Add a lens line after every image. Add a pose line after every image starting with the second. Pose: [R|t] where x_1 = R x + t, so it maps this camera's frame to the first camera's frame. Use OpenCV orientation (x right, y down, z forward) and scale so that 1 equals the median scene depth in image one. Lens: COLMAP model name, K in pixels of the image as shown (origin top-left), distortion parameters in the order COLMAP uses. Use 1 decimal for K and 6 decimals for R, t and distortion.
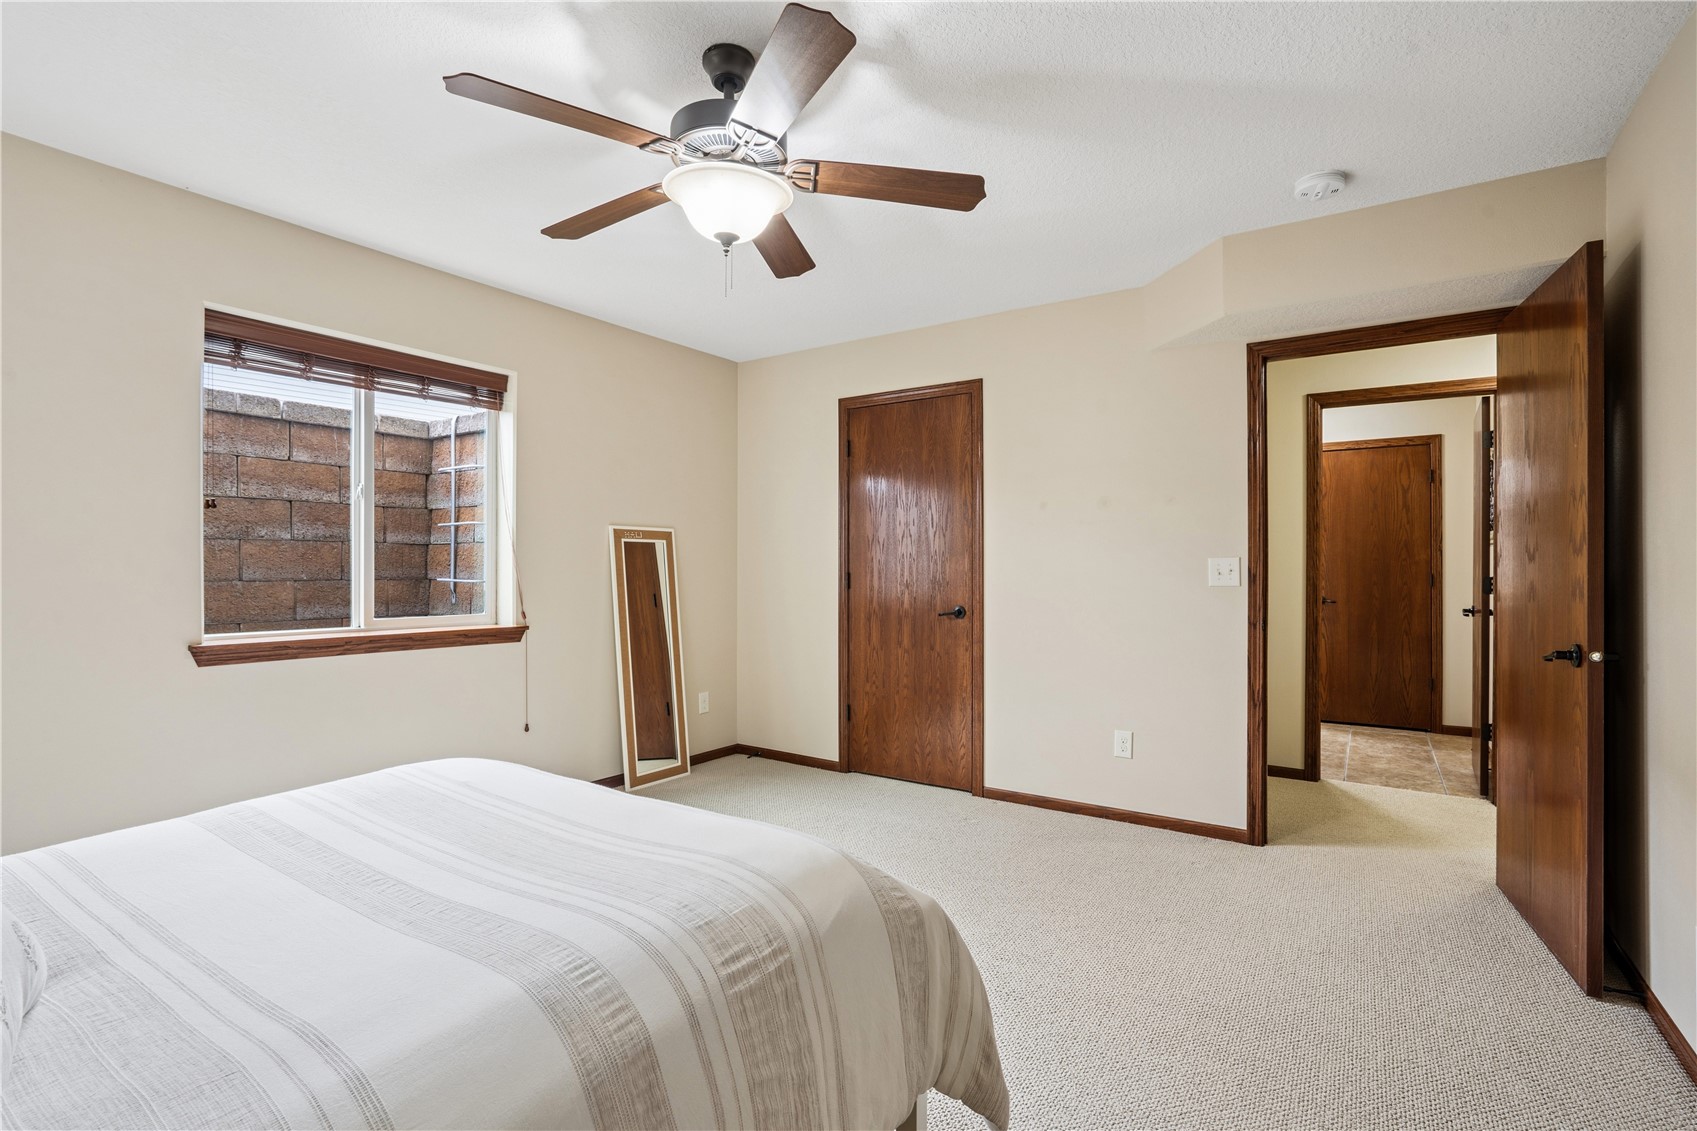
lens RADIAL K [[785.3, 0, 852.0], [0, 785.3, 568.9], [0, 0, 1]] dist [-0.033123, 0.010549]
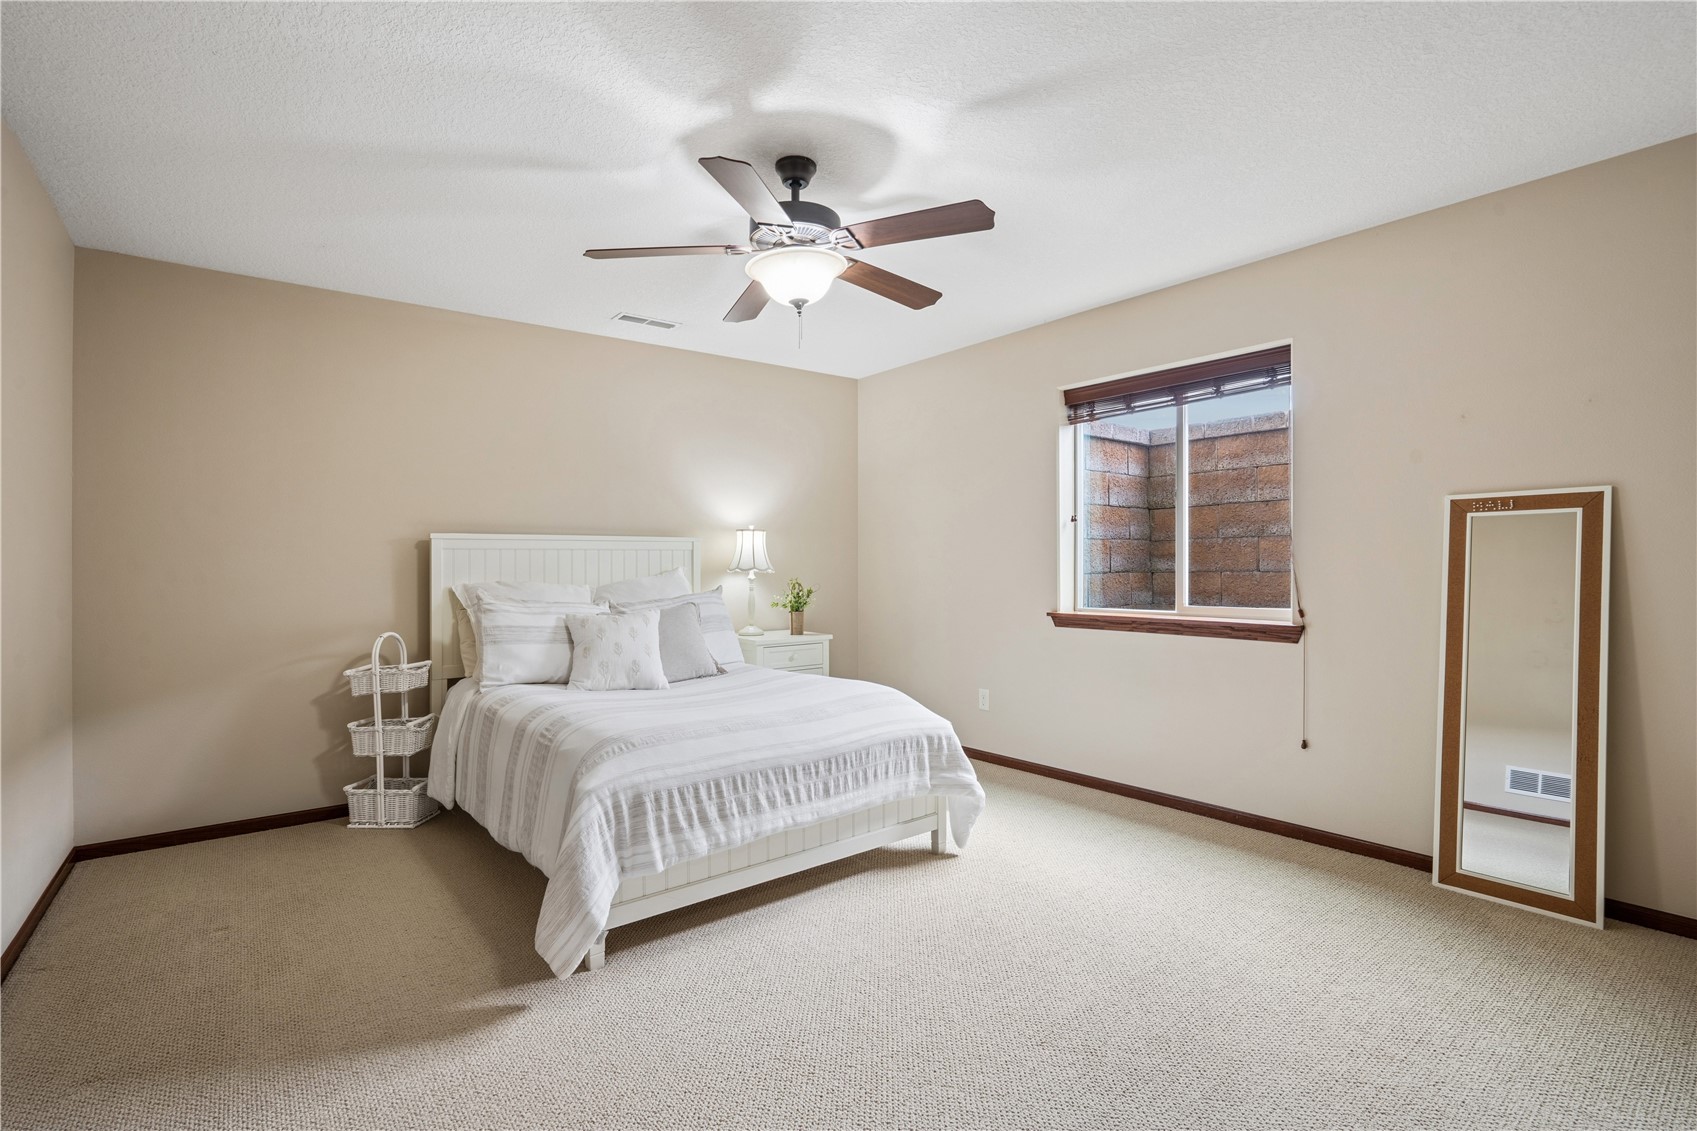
lens RADIAL K [[785.3, 0, 858.5], [0, 785.3, 564.4], [0, 0, 1]] dist [-0.033123, 0.010549]
pose [[-0.306129, -0.001367, -0.951989, 0.587450], [0.007827, 0.999962, -0.003953, 0.004782], [0.951958, -0.008661, -0.306106, 0.849002]]
